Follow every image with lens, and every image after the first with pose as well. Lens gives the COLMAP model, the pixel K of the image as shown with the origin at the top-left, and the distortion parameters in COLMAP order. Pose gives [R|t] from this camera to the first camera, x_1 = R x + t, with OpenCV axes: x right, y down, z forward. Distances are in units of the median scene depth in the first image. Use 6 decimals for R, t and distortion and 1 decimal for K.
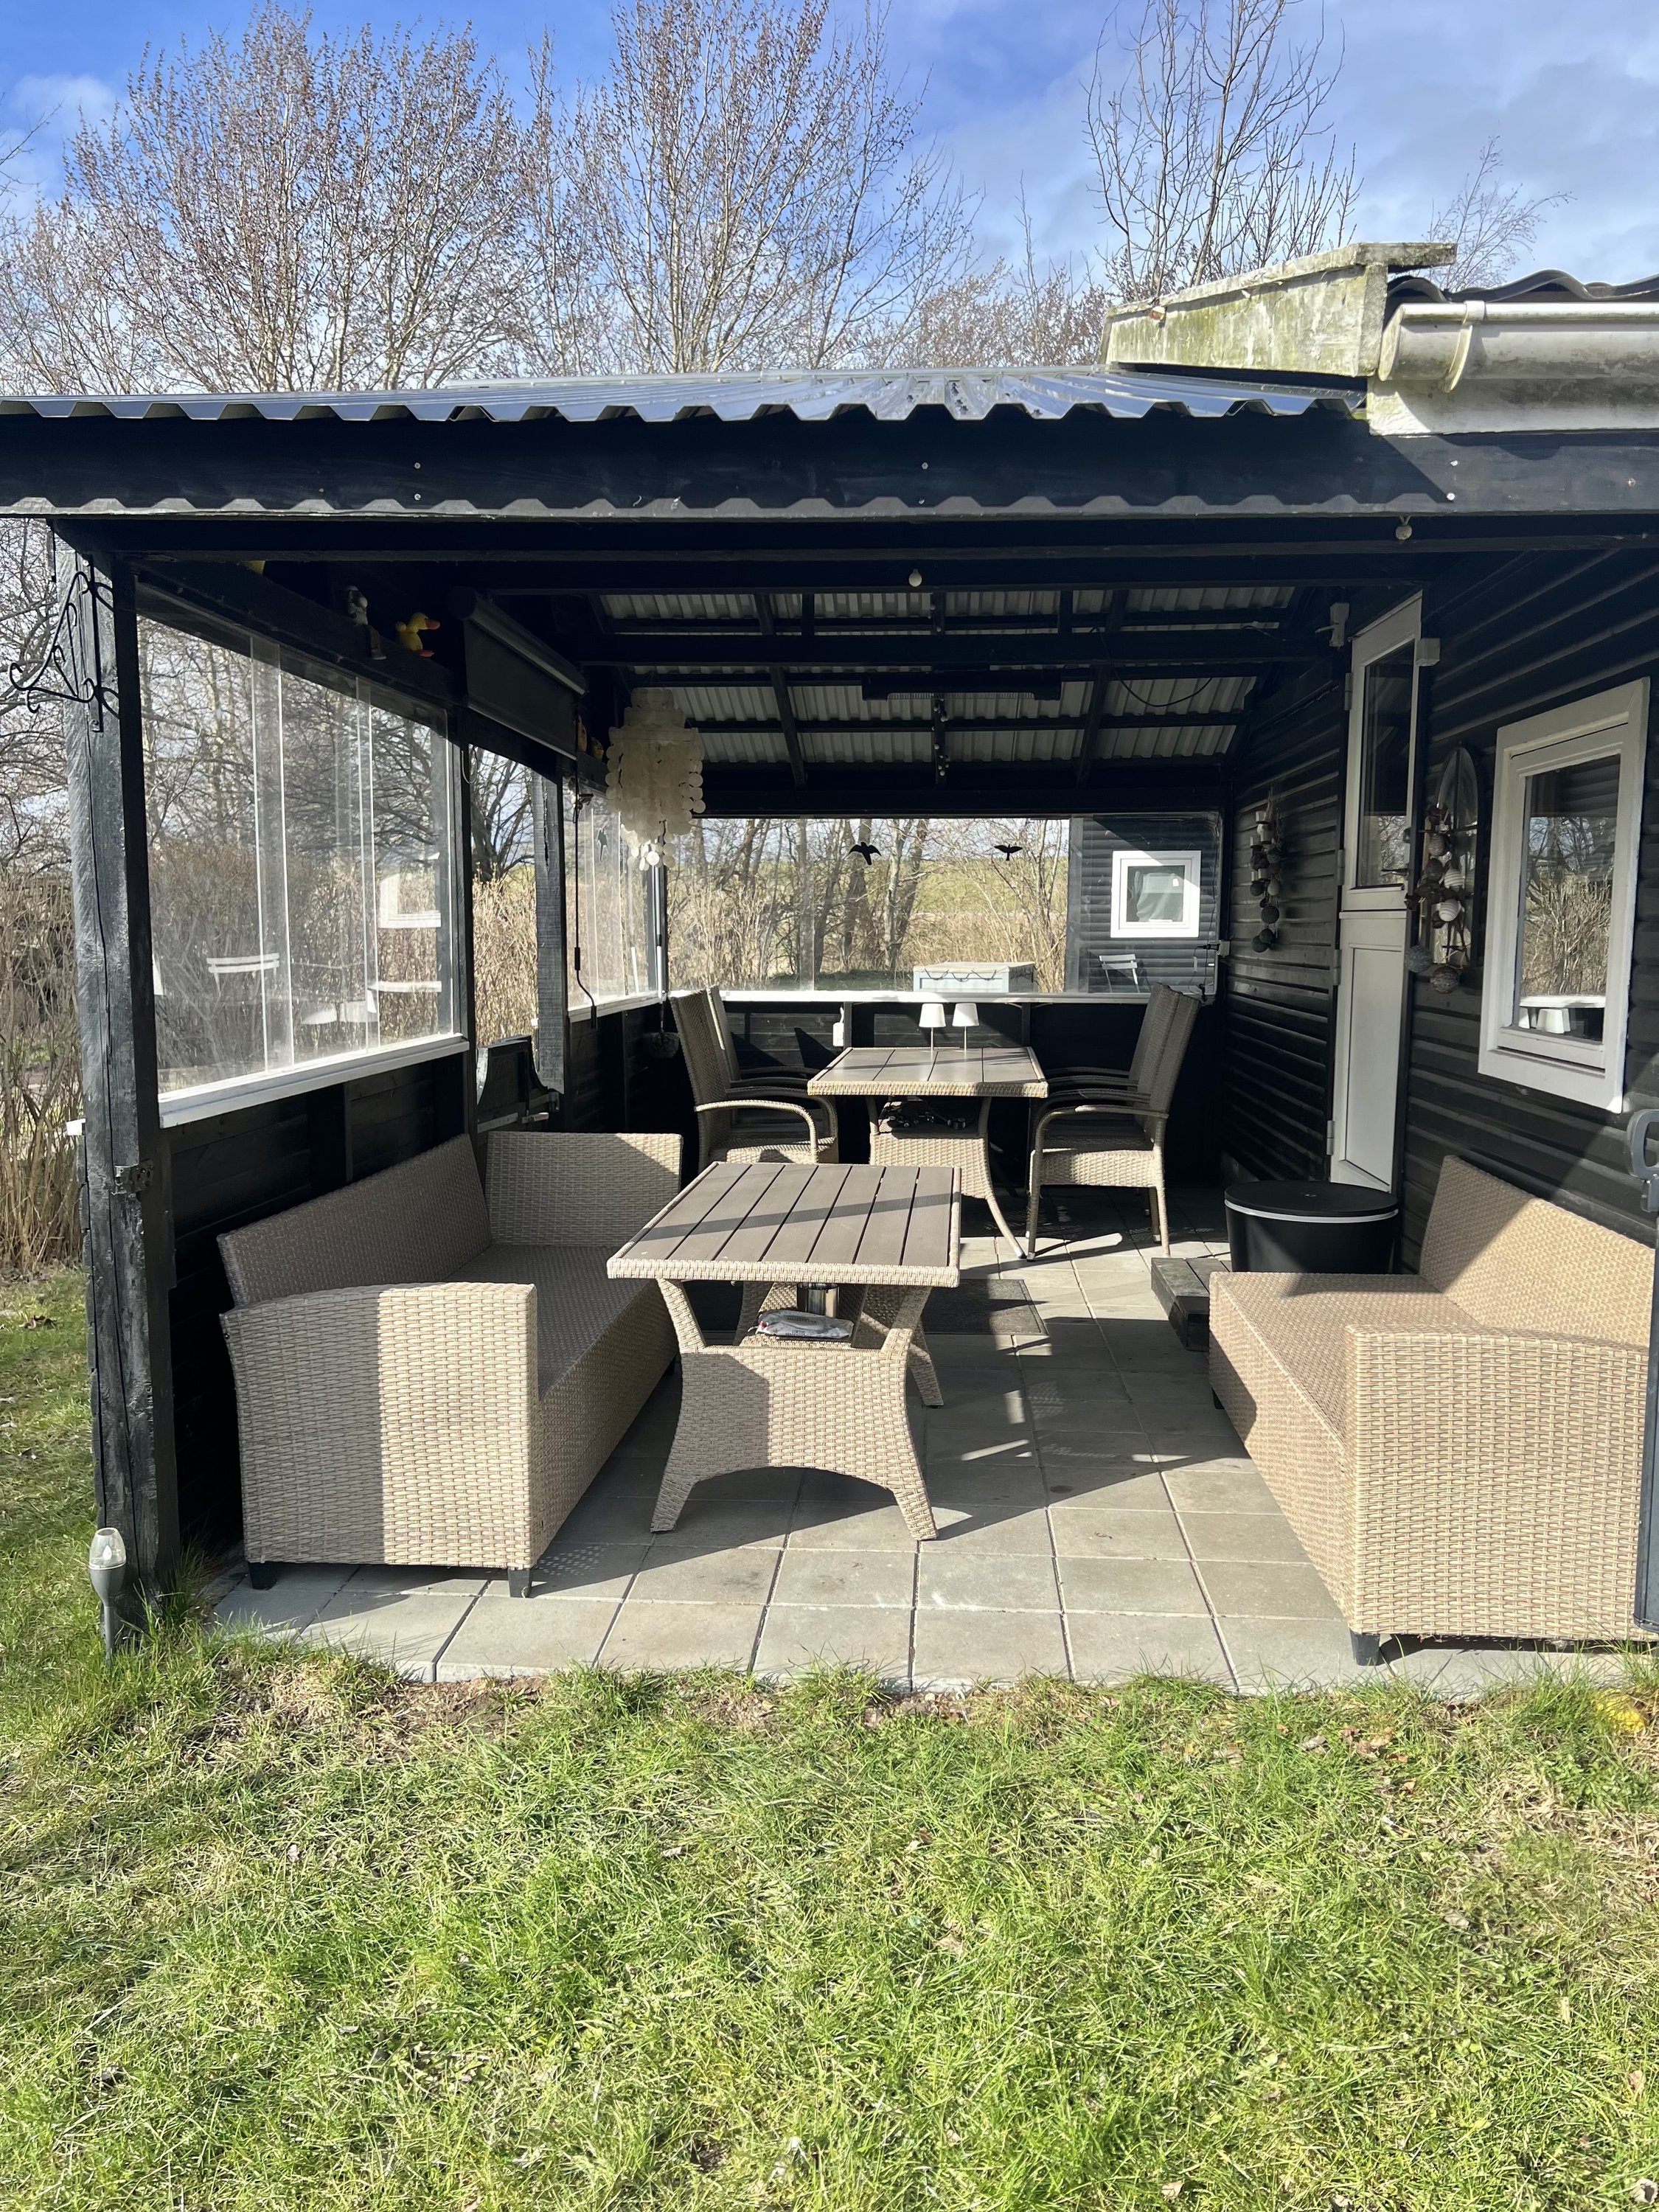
lens RADIAL K [[1673.4, 0, 832.2], [0, 1673.4, 1104.9], [0, 0, 1]] dist [0.062849, -0.074935]
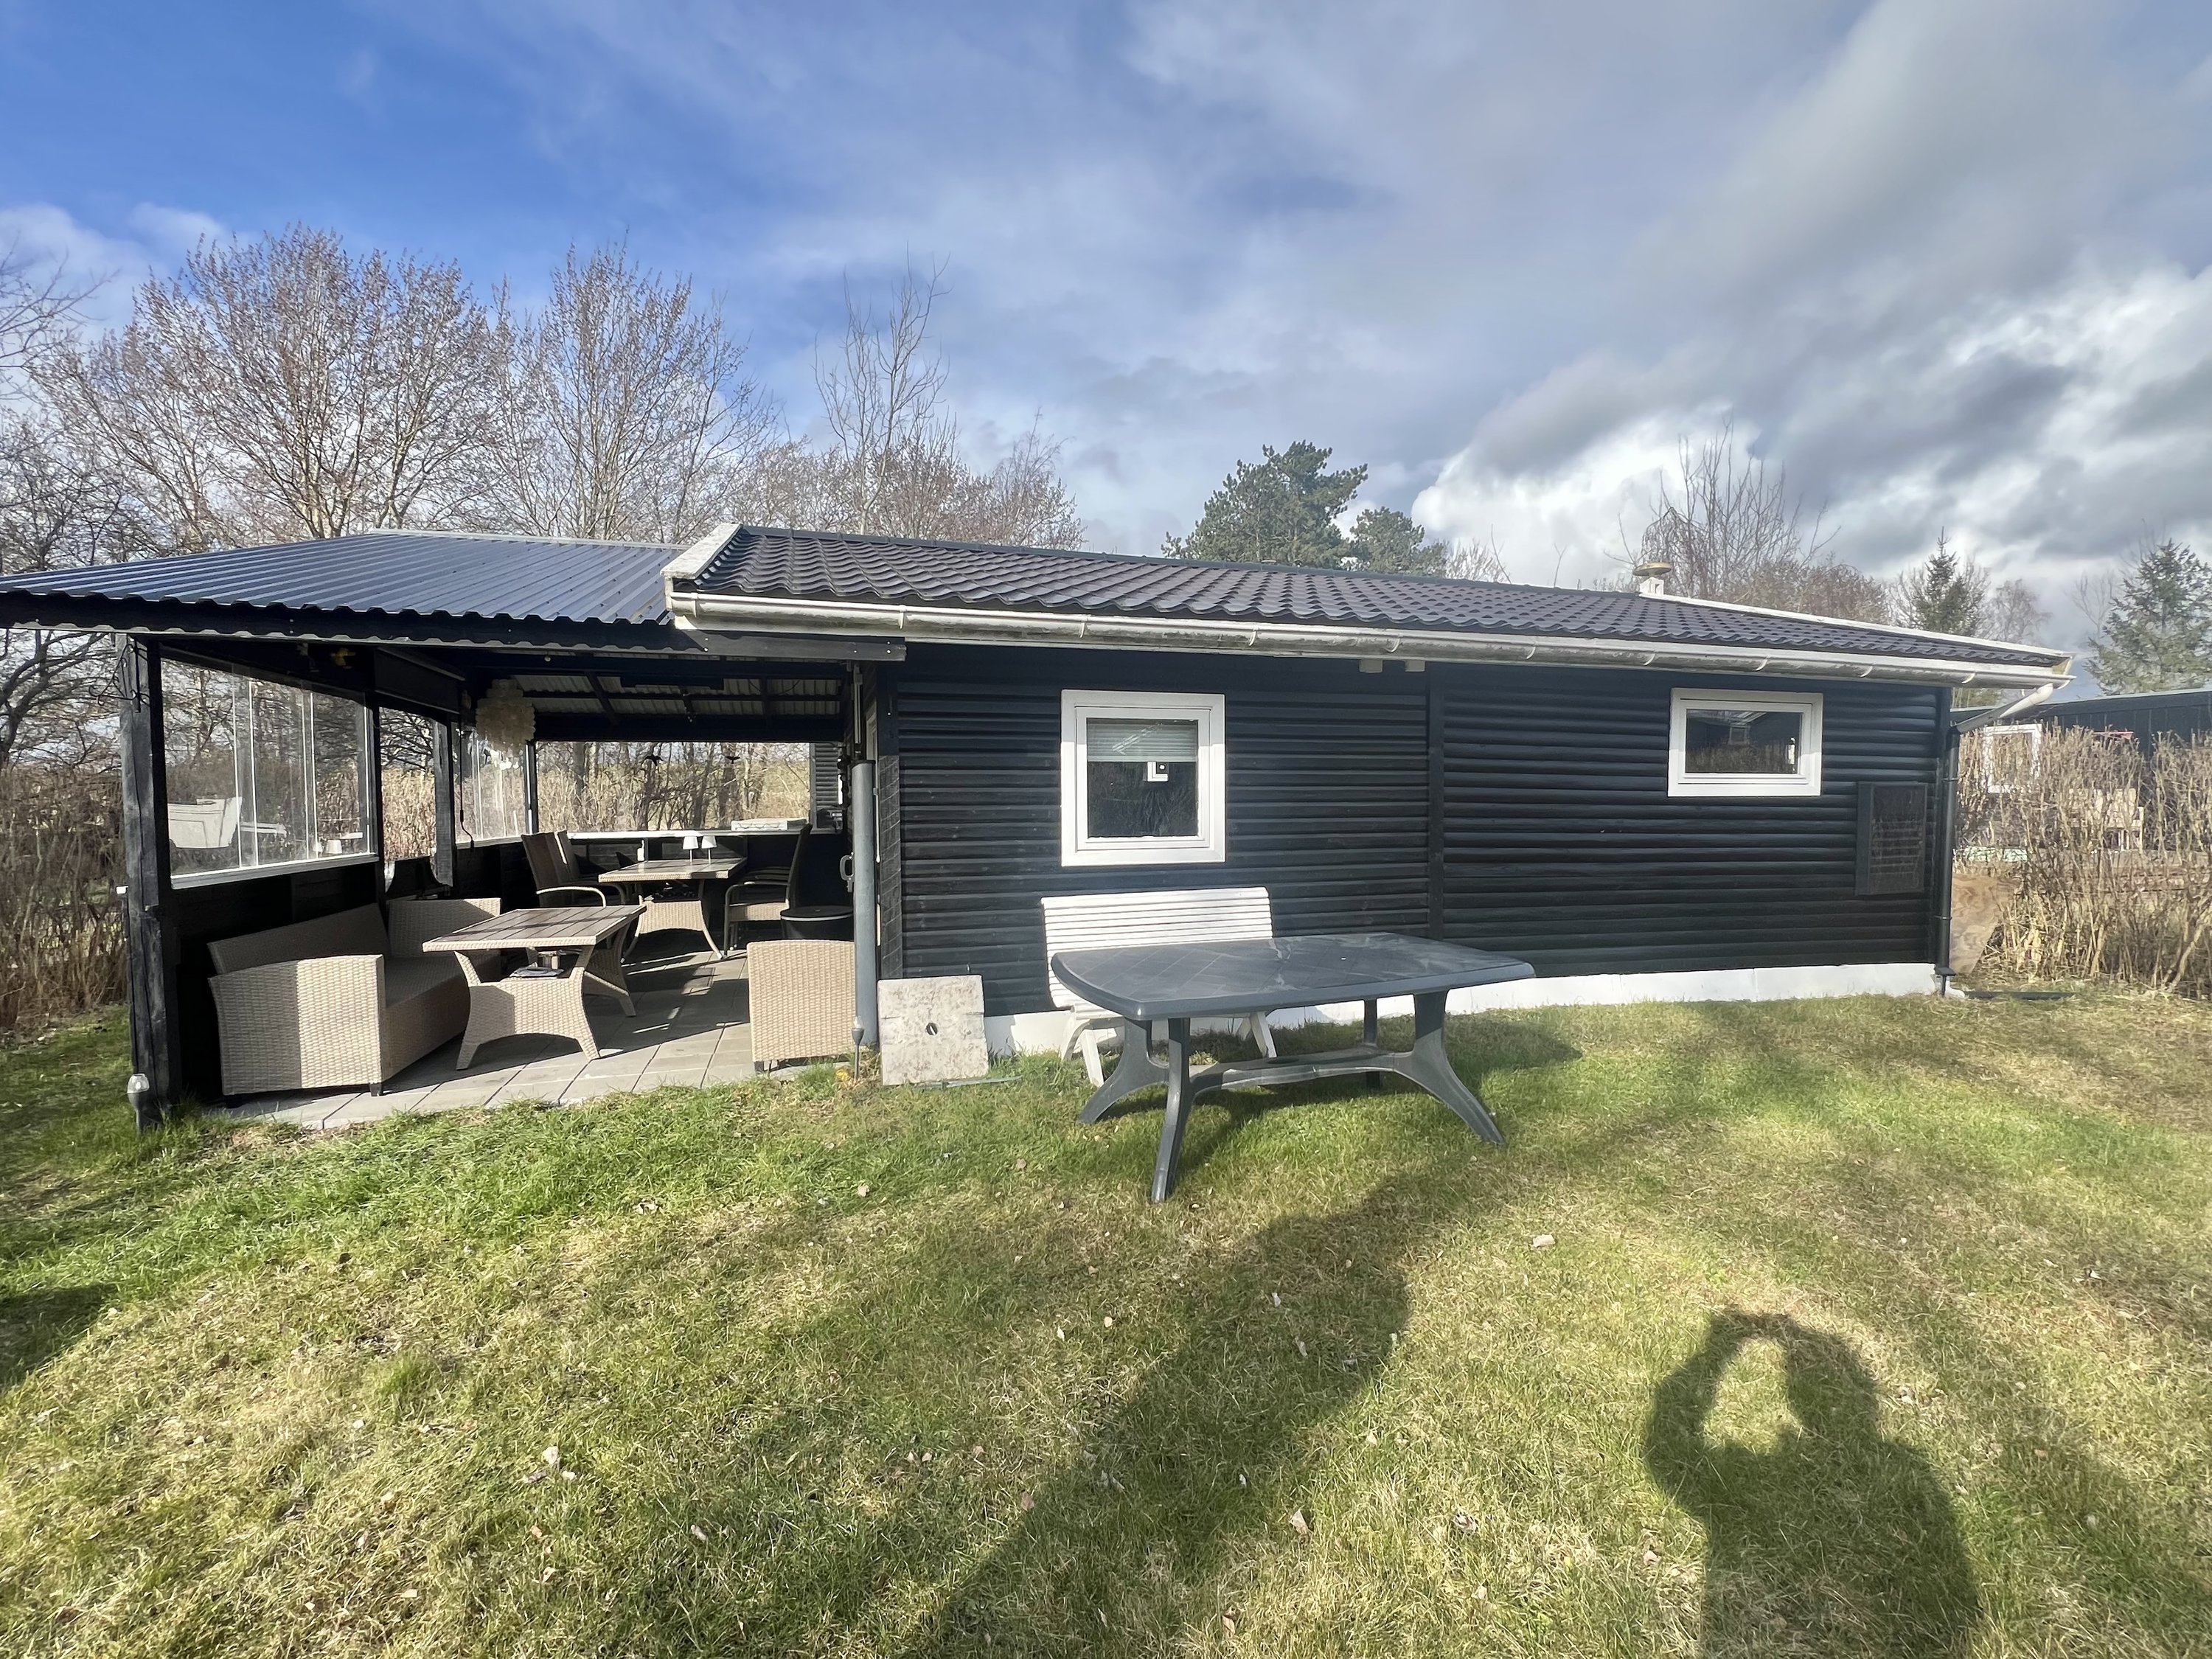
lens RADIAL K [[970.9, 0, 1105.9], [0, 970.9, 828.0], [0, 0, 1]] dist [-0.006971, 0.001426]
pose [[0.932430, -0.024200, 0.360540, 0.254427], [0.051853, 0.996390, -0.067223, 0.073224], [-0.357612, 0.081375, 0.930318, -0.545856]]
